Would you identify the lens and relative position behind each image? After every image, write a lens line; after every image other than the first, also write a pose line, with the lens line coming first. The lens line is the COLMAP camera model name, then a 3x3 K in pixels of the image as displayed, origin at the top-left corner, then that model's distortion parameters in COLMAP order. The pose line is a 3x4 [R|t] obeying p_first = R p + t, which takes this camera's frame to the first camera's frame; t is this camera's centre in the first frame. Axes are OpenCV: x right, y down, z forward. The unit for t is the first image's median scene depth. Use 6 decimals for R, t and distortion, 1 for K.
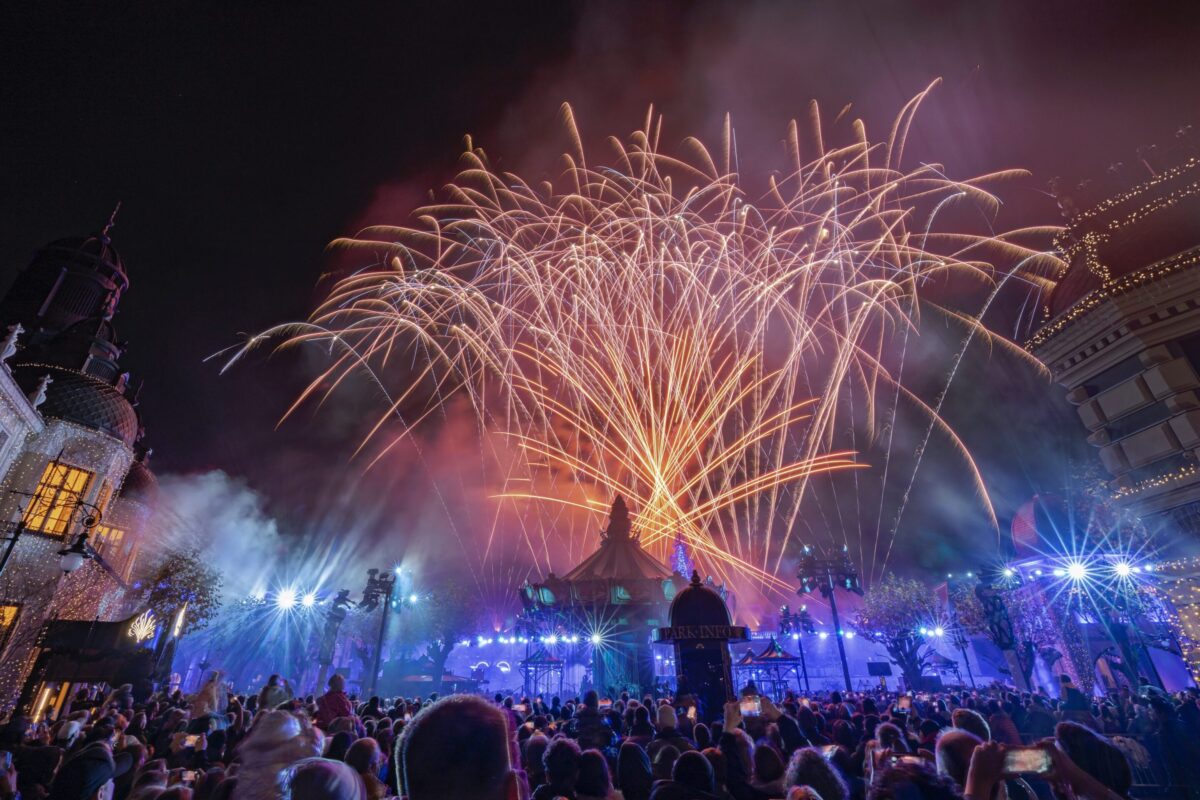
lens RADIAL K [[489.8, 0, 602.1], [0, 489.8, 399.0], [0, 0, 1]] dist [-0.000790, -0.000184]
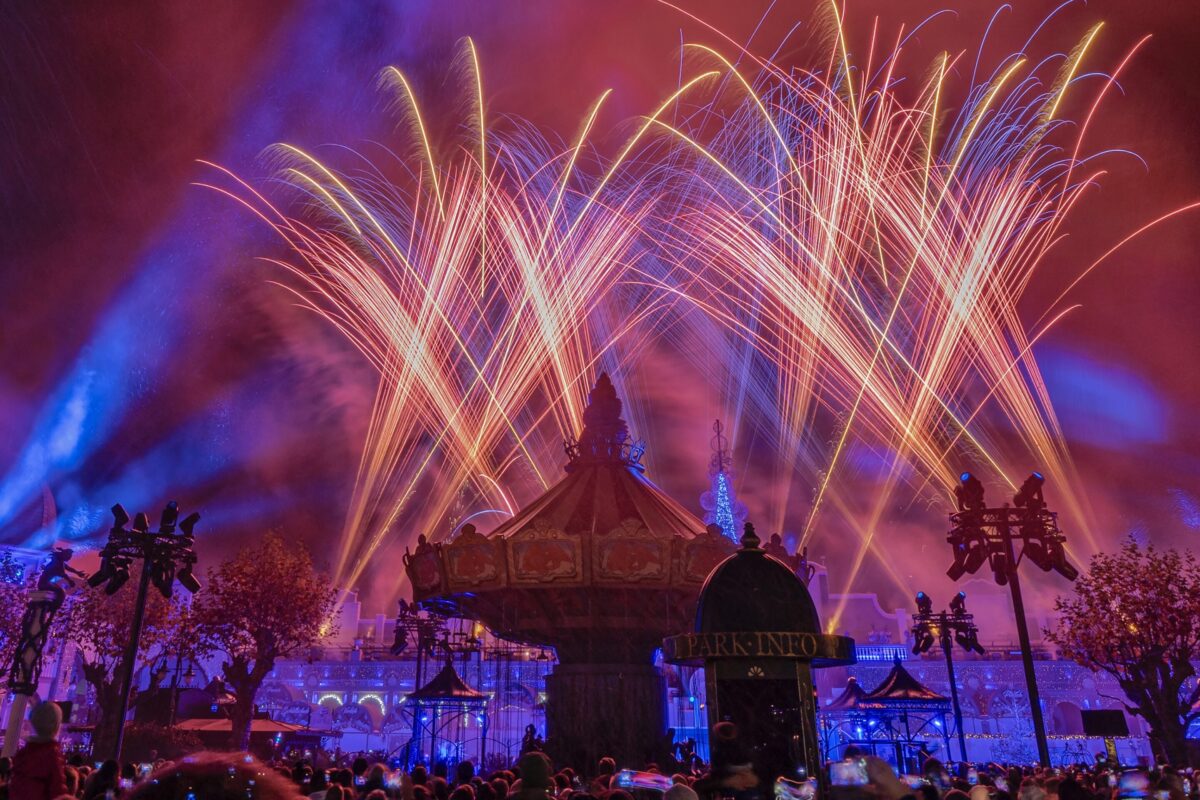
lens RADIAL K [[489.8, 0, 599.4], [0, 489.8, 388.2], [0, 0, 1]] dist [-0.000790, -0.000184]
pose [[0.999824, 0.018771, 0.000279, 0.030388], [-0.018771, 0.999823, 0.000992, 0.210710], [-0.000260, -0.000997, 0.999999, 0.488425]]
